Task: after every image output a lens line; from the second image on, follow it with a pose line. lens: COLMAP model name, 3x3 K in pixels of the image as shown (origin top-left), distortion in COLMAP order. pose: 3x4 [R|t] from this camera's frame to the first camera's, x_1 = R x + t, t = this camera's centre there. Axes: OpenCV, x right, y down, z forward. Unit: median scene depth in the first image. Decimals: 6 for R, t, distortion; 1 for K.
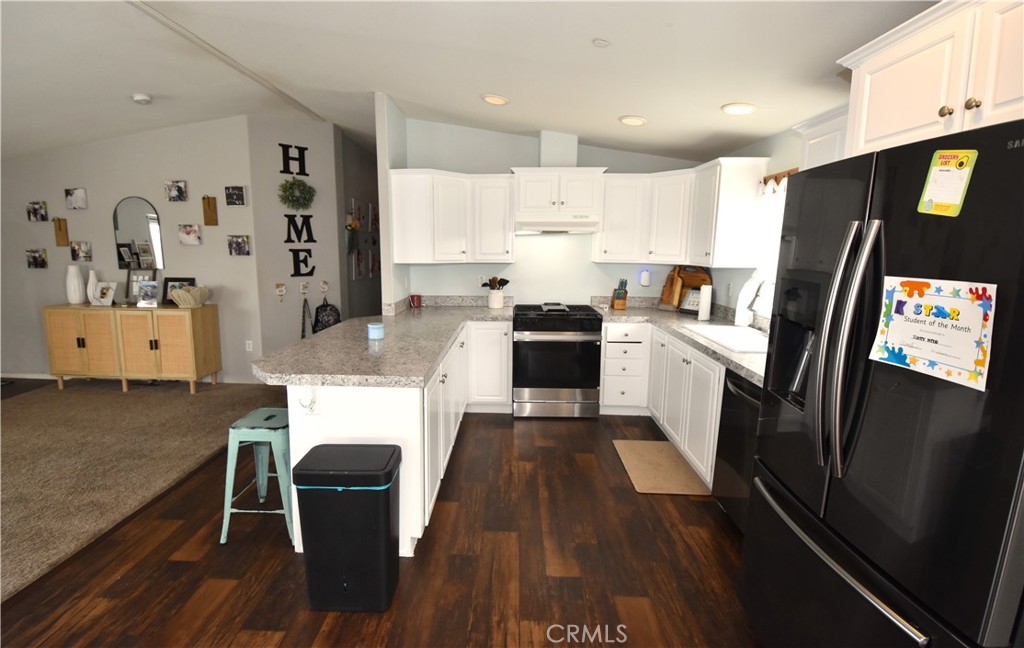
lens RADIAL K [[450.6, 0, 495.3], [0, 450.6, 310.9], [0, 0, 1]] dist [0.000979, -0.014859]
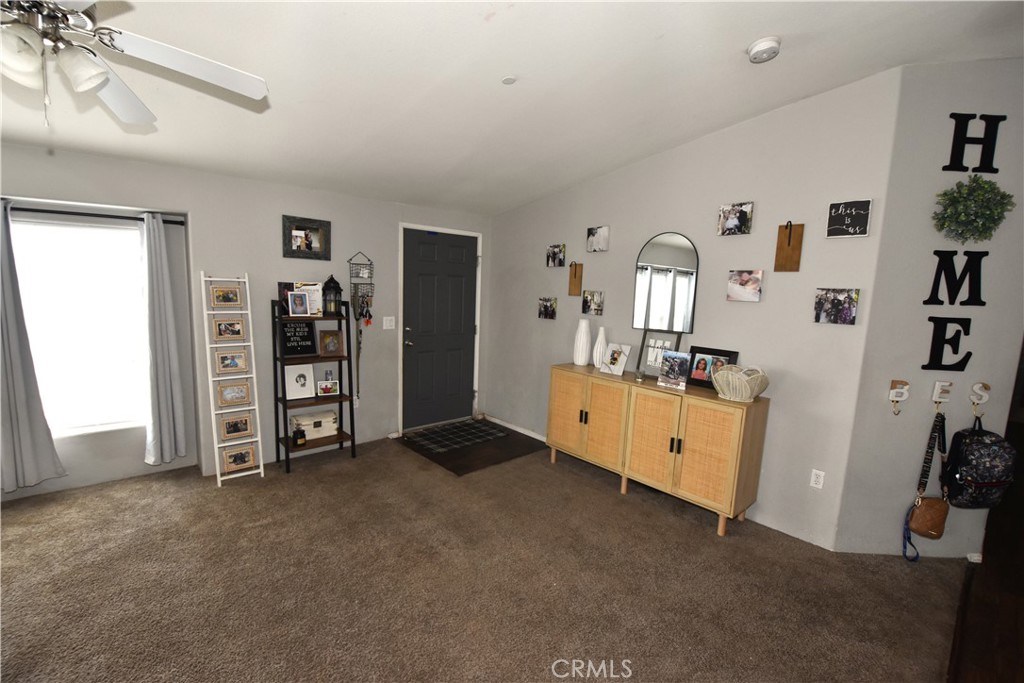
lens RADIAL K [[452.2, 0, 494.7], [0, 452.2, 349.2], [0, 0, 1]] dist [0.001390, -0.012603]
pose [[0.682421, 0.116624, -0.721596, -0.441617], [-0.134792, 0.990338, 0.032584, -0.051543], [0.718424, 0.075029, 0.691547, 0.297097]]
